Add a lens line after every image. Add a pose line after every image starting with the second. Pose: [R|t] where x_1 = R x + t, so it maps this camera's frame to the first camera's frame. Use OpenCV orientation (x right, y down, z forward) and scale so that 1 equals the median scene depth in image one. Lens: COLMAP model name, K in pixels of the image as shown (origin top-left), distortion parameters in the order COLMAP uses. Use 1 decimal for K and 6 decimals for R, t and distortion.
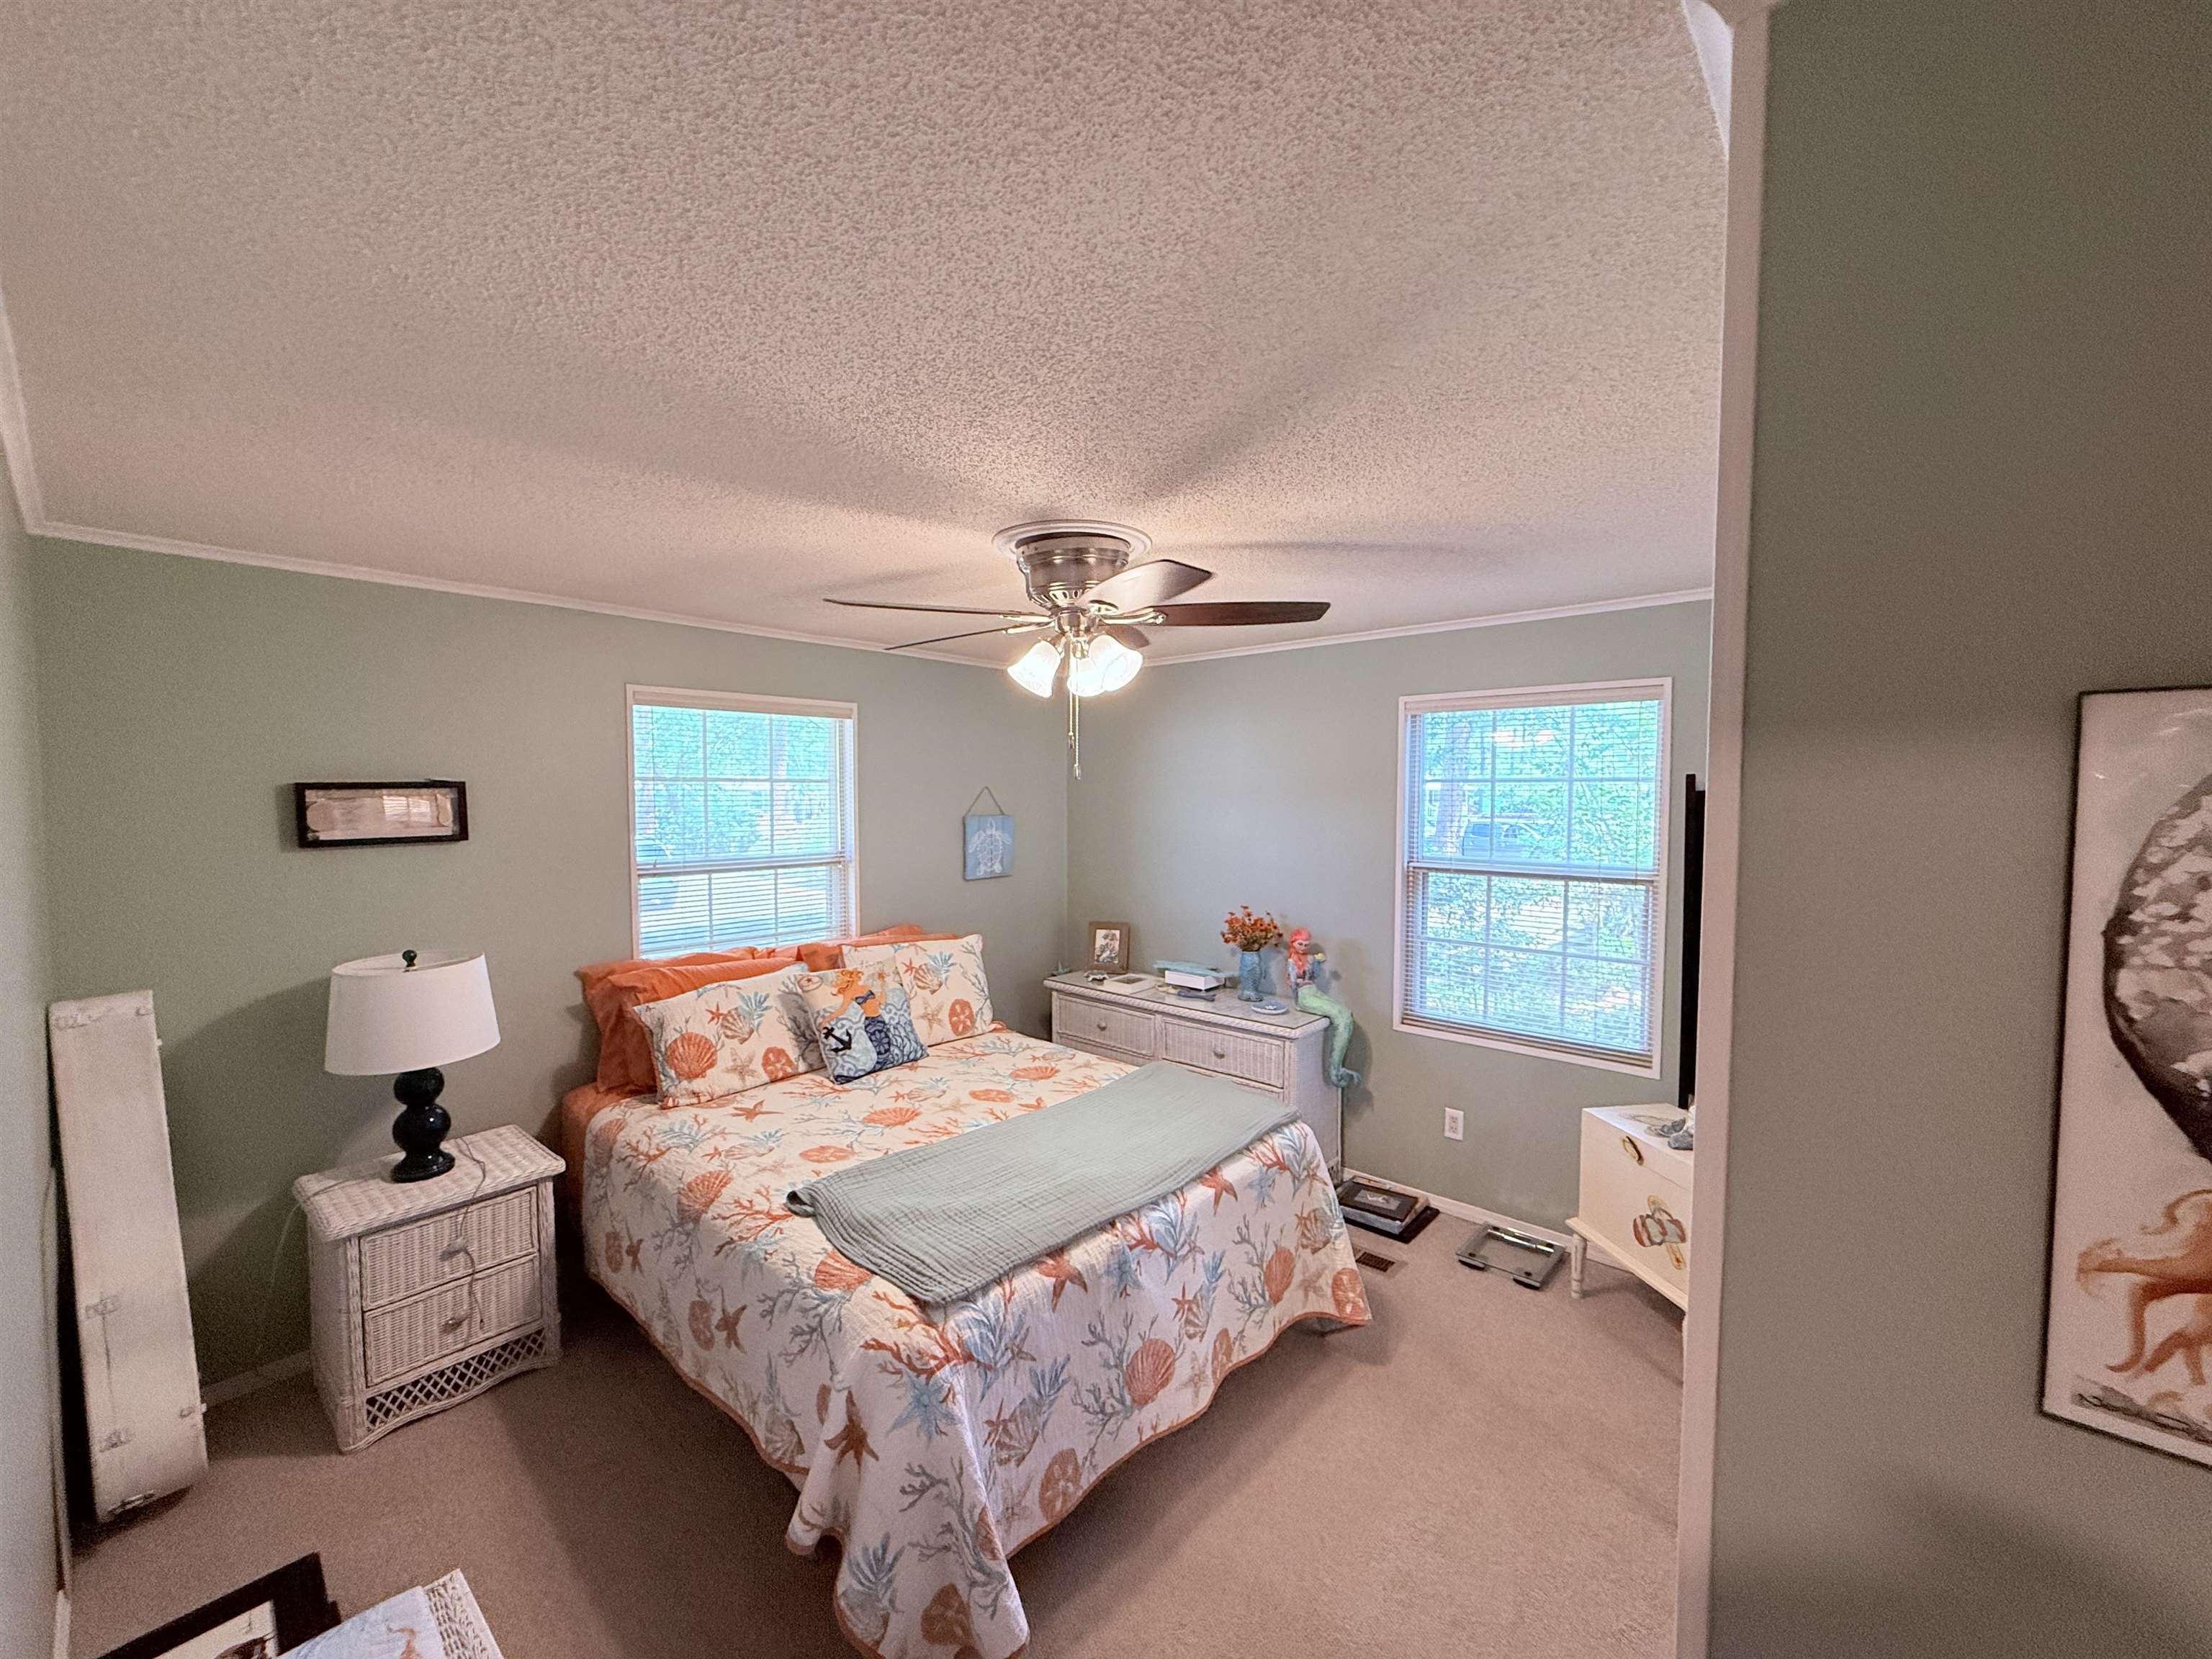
lens RADIAL K [[880.9, 0, 1110.0], [0, 880.9, 827.5], [0, 0, 1]] dist [-0.000527, -0.000052]
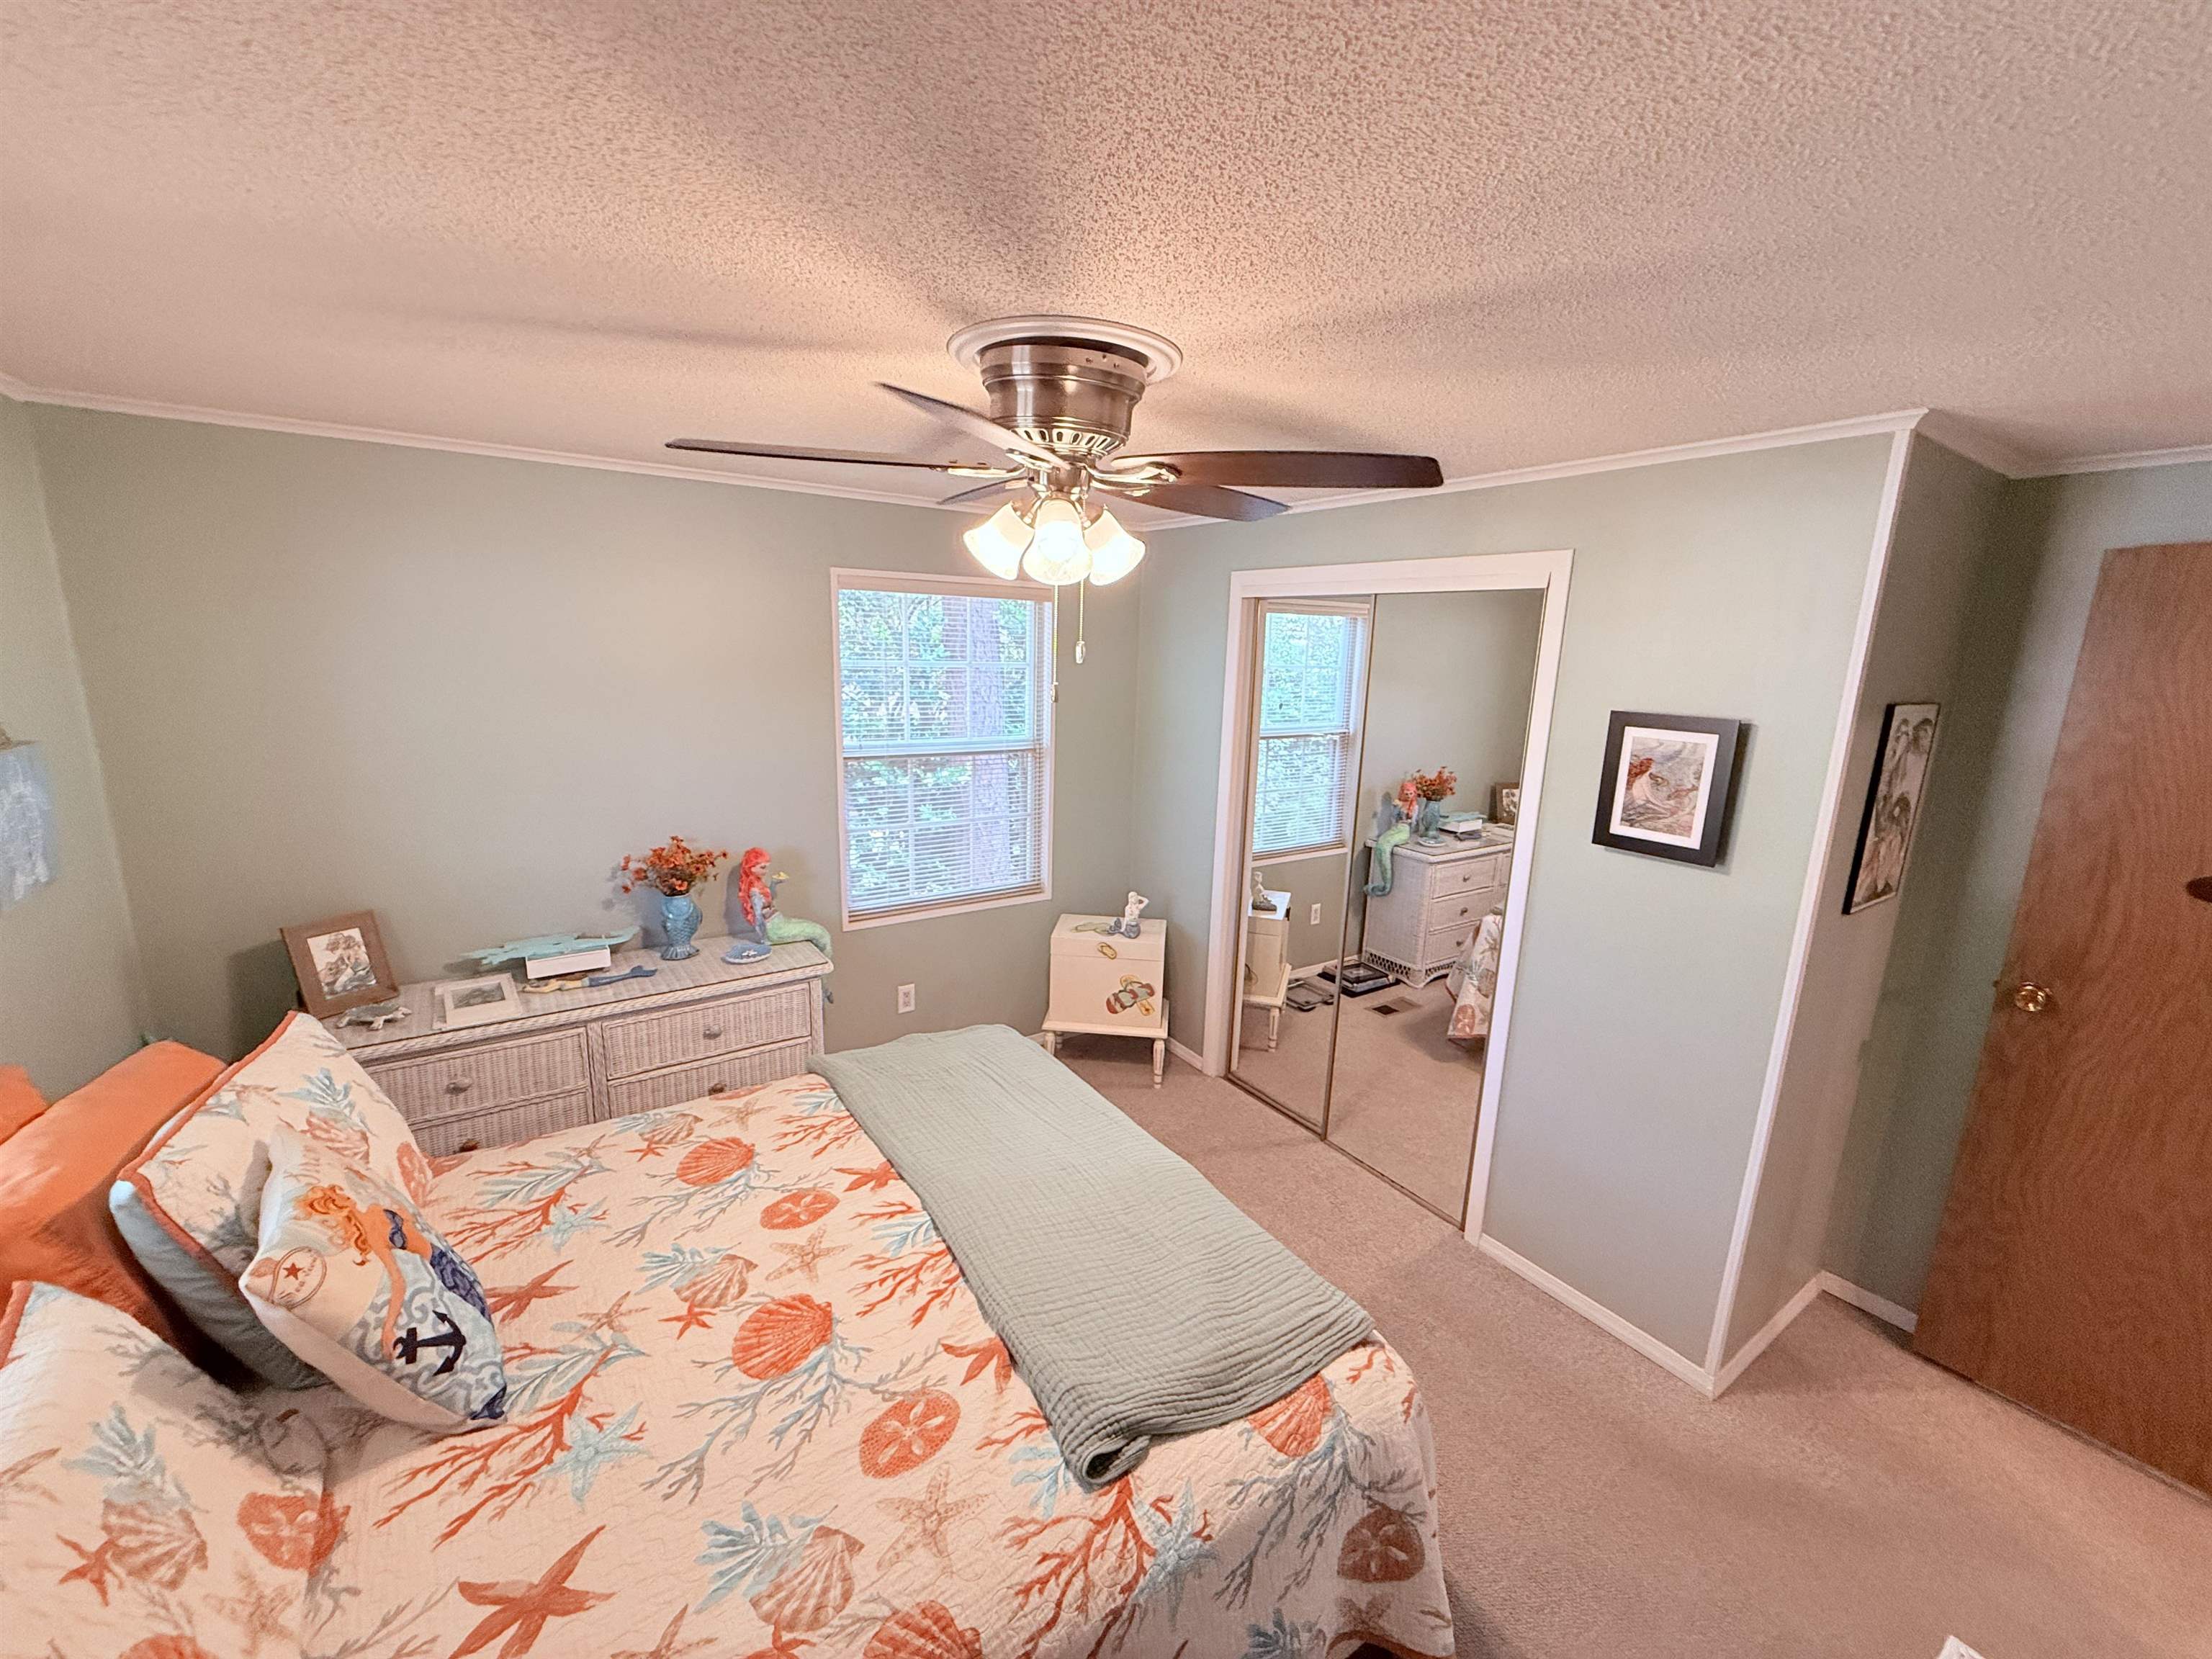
lens RADIAL K [[880.9, 0, 1109.2], [0, 880.9, 837.1], [0, 0, 1]] dist [-0.000527, -0.000052]
pose [[0.248526, -0.203966, 0.946907, -0.633296], [0.011742, 0.978141, 0.207612, -0.079611], [-0.968554, -0.040479, 0.245488, 0.669618]]
